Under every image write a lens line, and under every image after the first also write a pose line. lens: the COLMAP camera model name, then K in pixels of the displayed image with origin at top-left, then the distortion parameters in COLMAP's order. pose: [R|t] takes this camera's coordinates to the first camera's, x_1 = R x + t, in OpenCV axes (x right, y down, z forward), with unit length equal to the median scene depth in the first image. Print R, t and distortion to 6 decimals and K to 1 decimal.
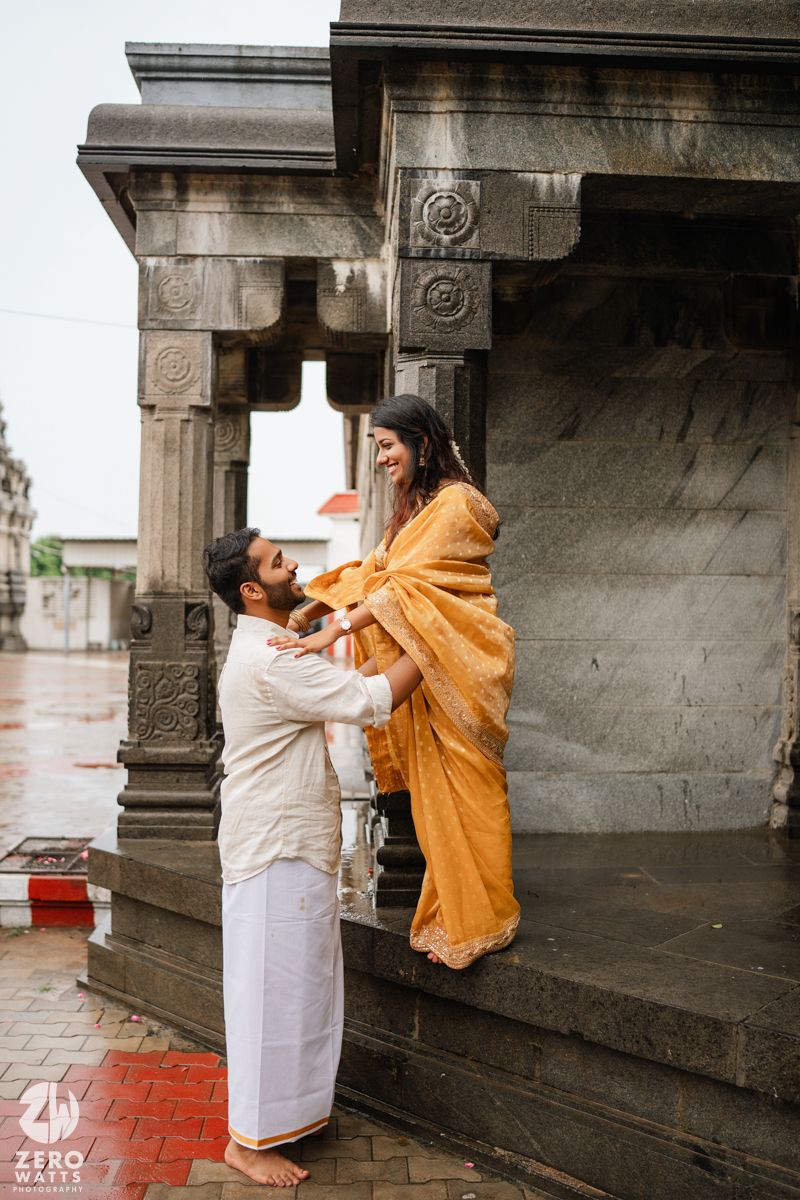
lens RADIAL K [[1135.9, 0, 400.0], [0, 1135.9, 600.0], [0, 0, 1]] dist [-0.191097, 0.220606]
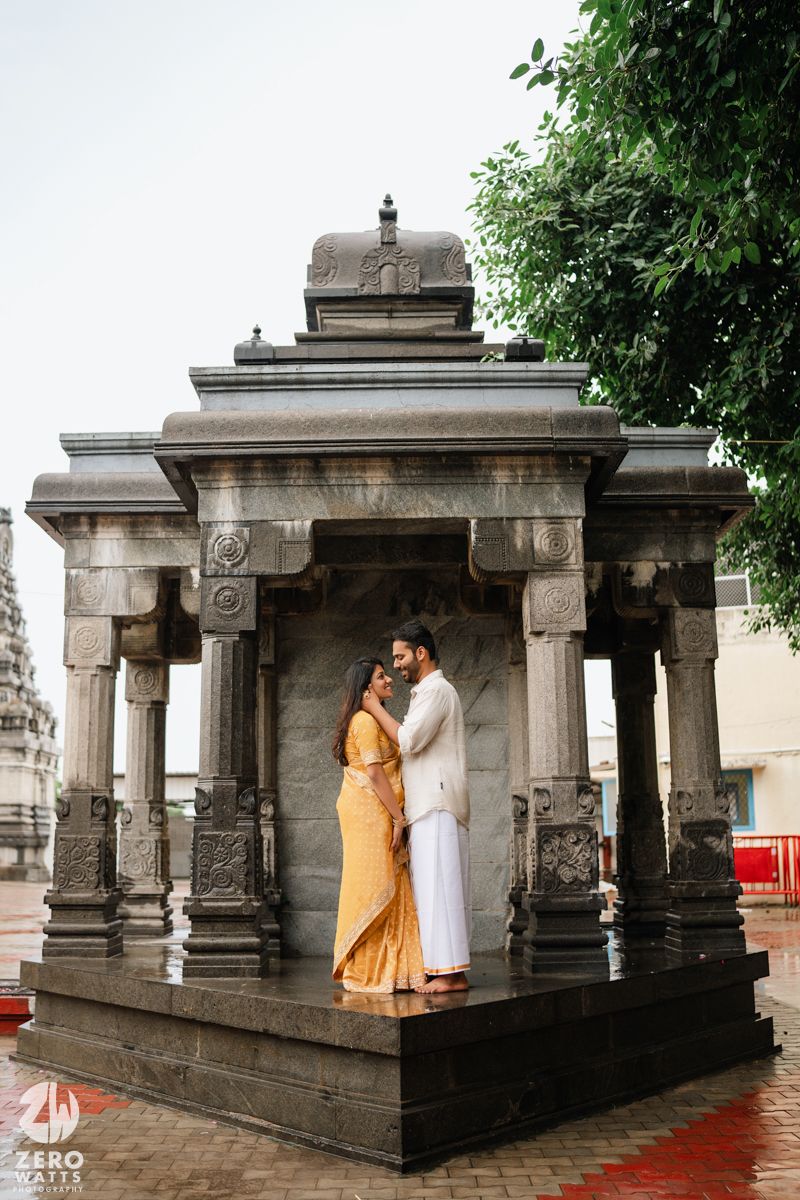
lens RADIAL K [[1137.1, 0, 394.5], [0, 1137.1, 605.1], [0, 0, 1]] dist [-0.195178, 0.230866]
pose [[0.998869, -0.031636, -0.035483, 0.275230], [0.023862, 0.979232, -0.201333, 0.063507], [0.041115, 0.200259, 0.978880, -0.493799]]
